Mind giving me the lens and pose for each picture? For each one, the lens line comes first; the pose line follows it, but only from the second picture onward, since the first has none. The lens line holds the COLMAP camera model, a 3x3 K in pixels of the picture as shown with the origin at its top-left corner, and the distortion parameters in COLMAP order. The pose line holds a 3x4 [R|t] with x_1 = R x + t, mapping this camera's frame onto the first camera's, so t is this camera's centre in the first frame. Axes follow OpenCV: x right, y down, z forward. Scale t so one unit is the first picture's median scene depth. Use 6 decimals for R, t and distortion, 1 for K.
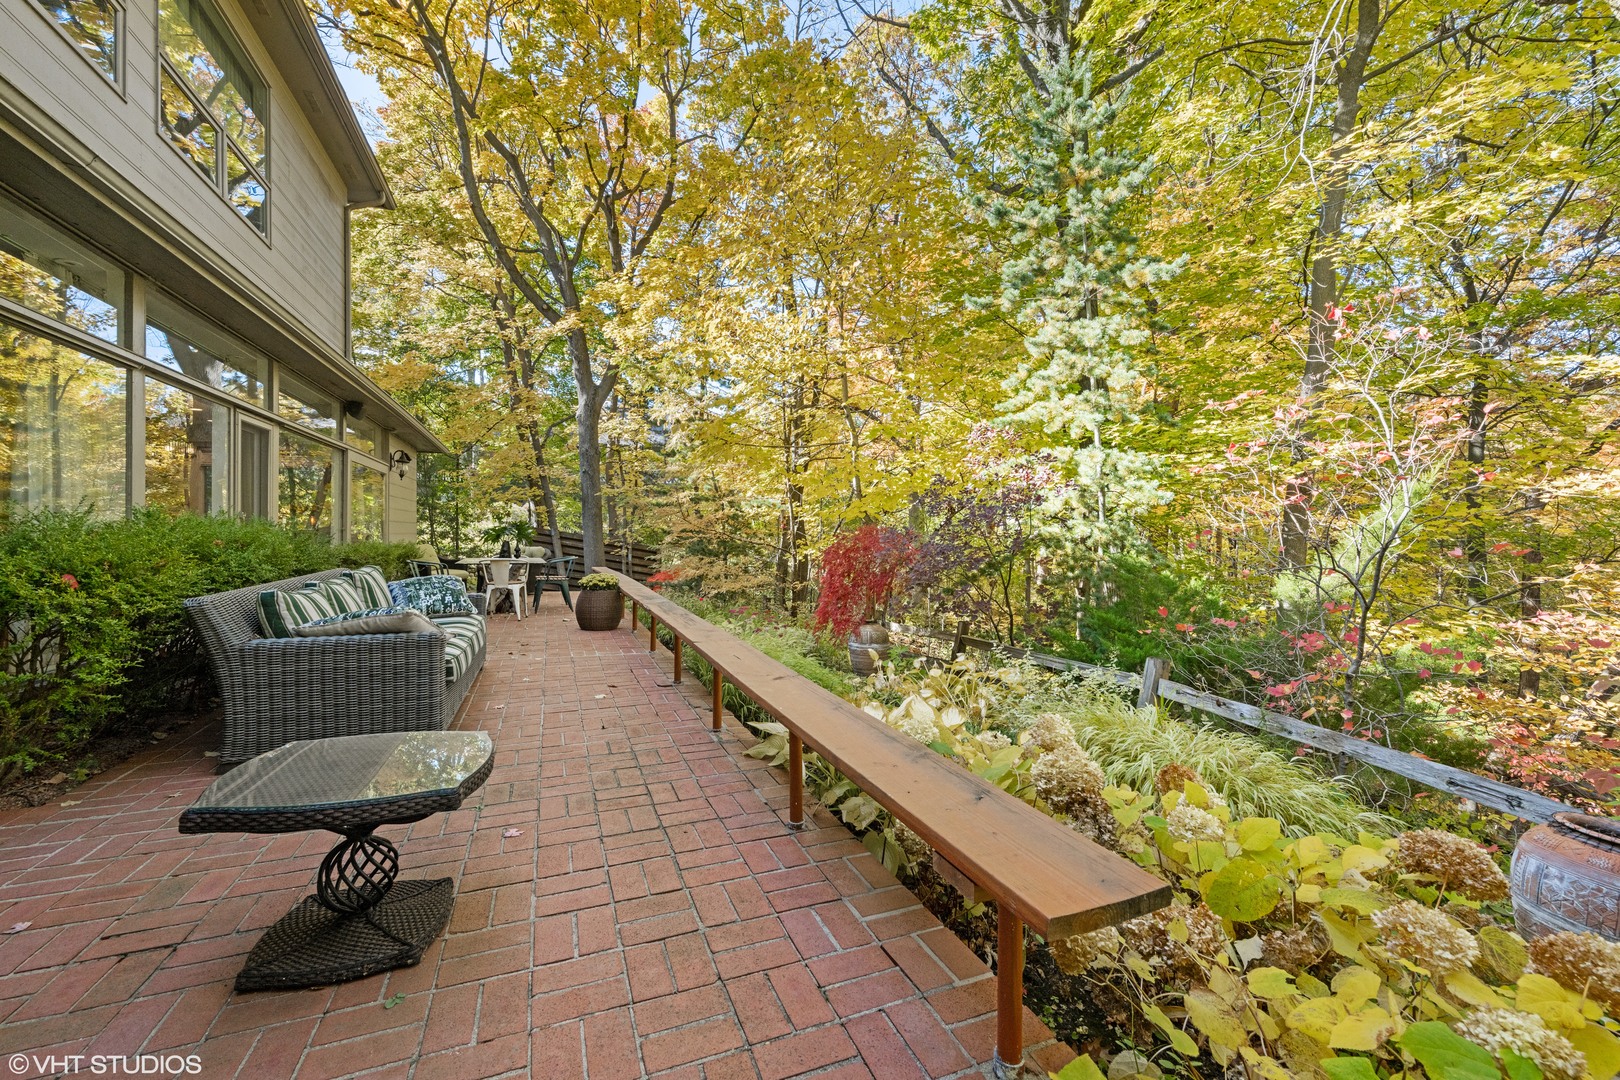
lens RADIAL K [[631.9, 0, 789.4], [0, 631.9, 530.3], [0, 0, 1]] dist [0.001319, 0.000365]
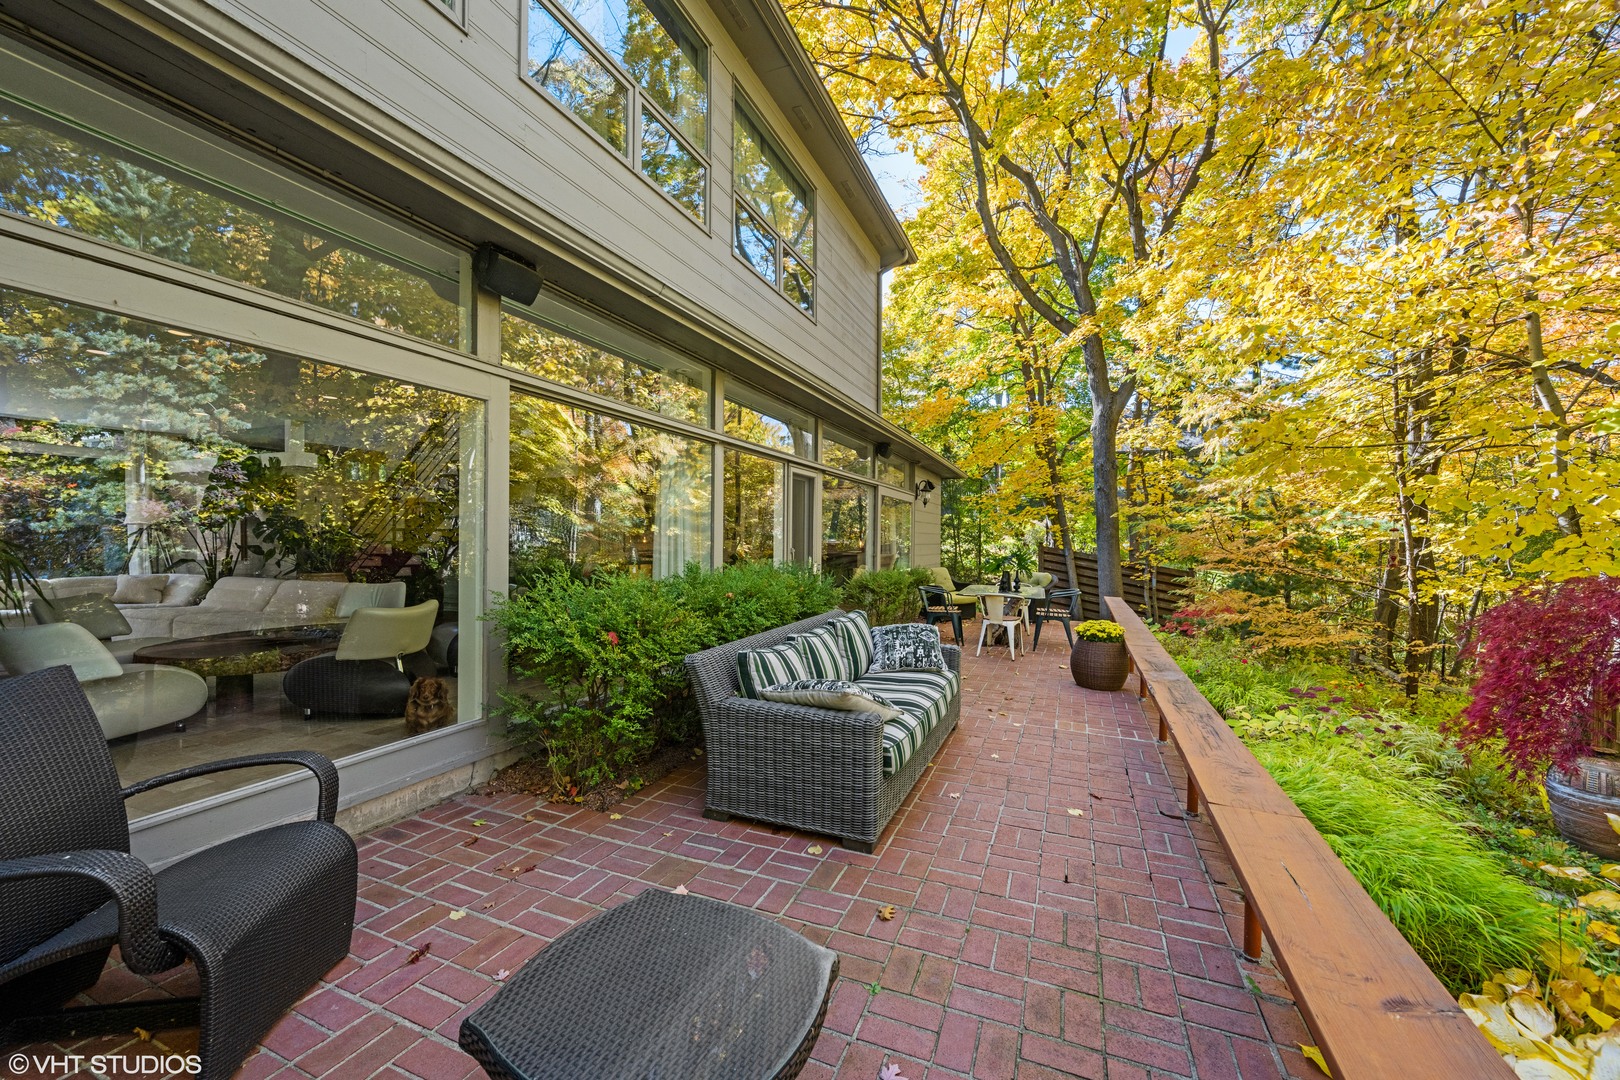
lens RADIAL K [[617.5, 0, 828.0], [0, 617.5, 545.1], [0, 0, 1]] dist [-0.000052, -0.000042]
pose [[0.734738, 0.011781, -0.678249, -0.004600], [-0.004773, 0.999914, 0.012198, -0.022444], [0.678334, -0.005725, 0.734731, 0.079232]]
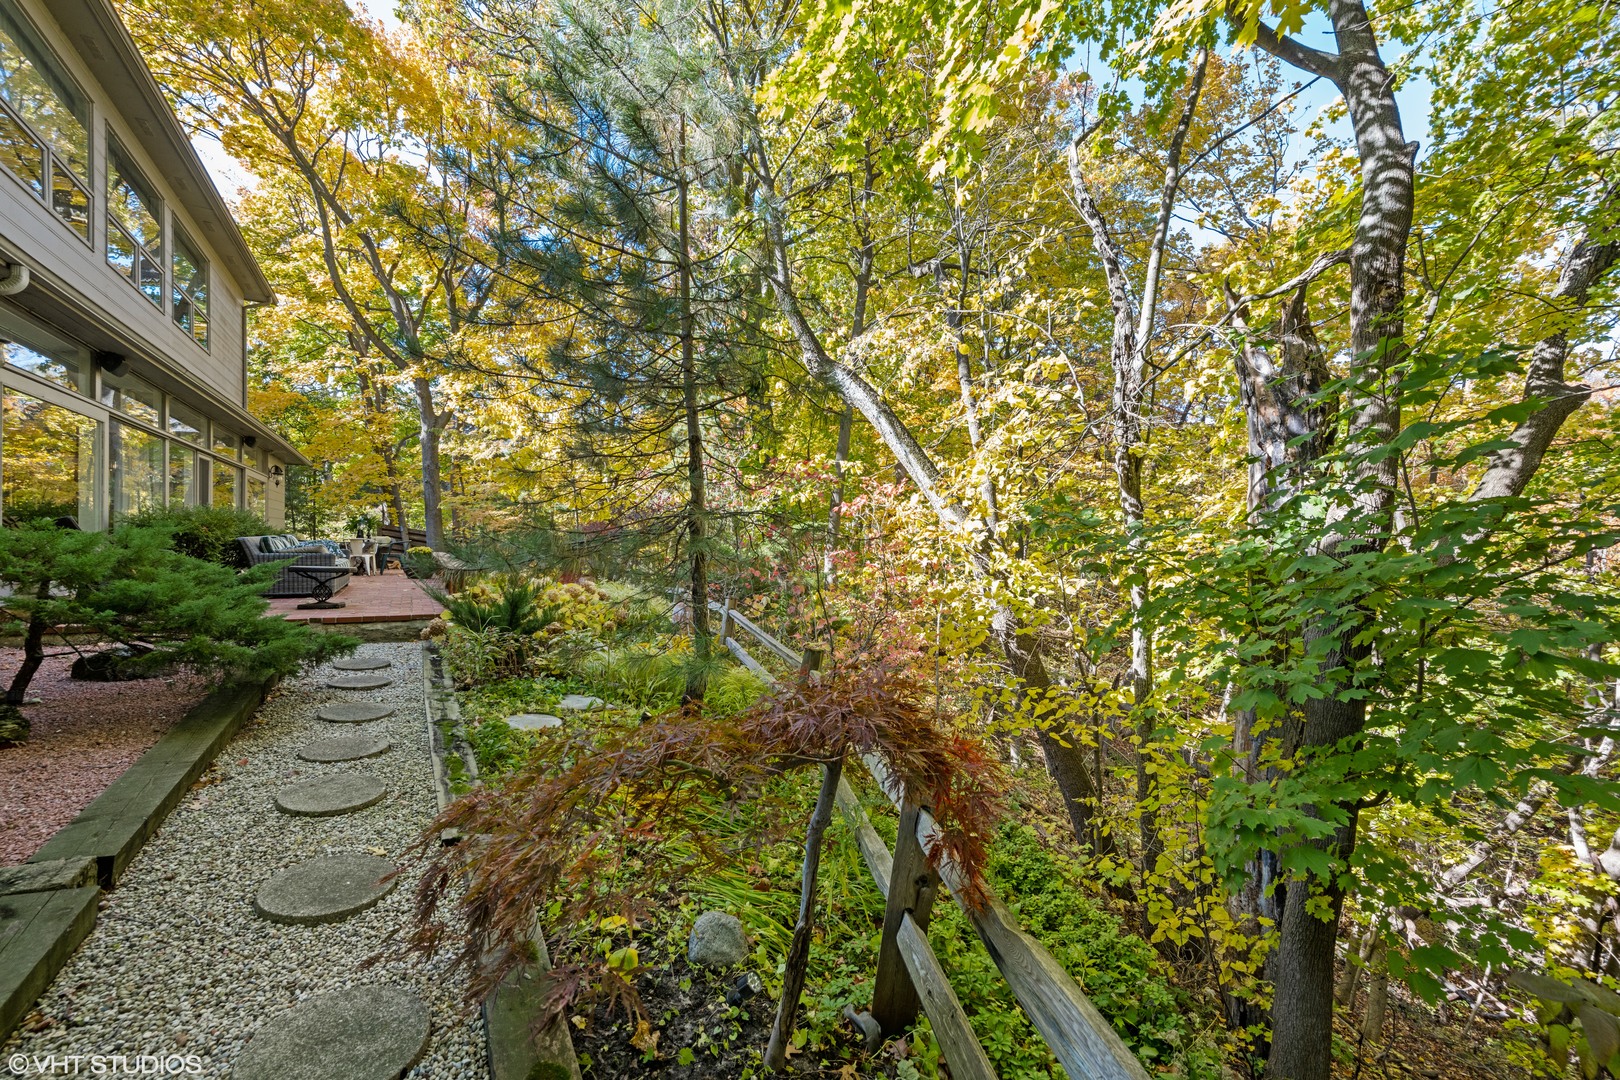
lens RADIAL K [[637.9, 0, 808.8], [0, 637.9, 555.6], [0, 0, 1]] dist [0.000446, -0.000001]
pose [[0.981882, 0.009628, 0.189249, 0.234158], [-0.014300, 0.999625, 0.023335, 0.018483], [-0.188954, -0.025618, 0.981652, -0.520517]]
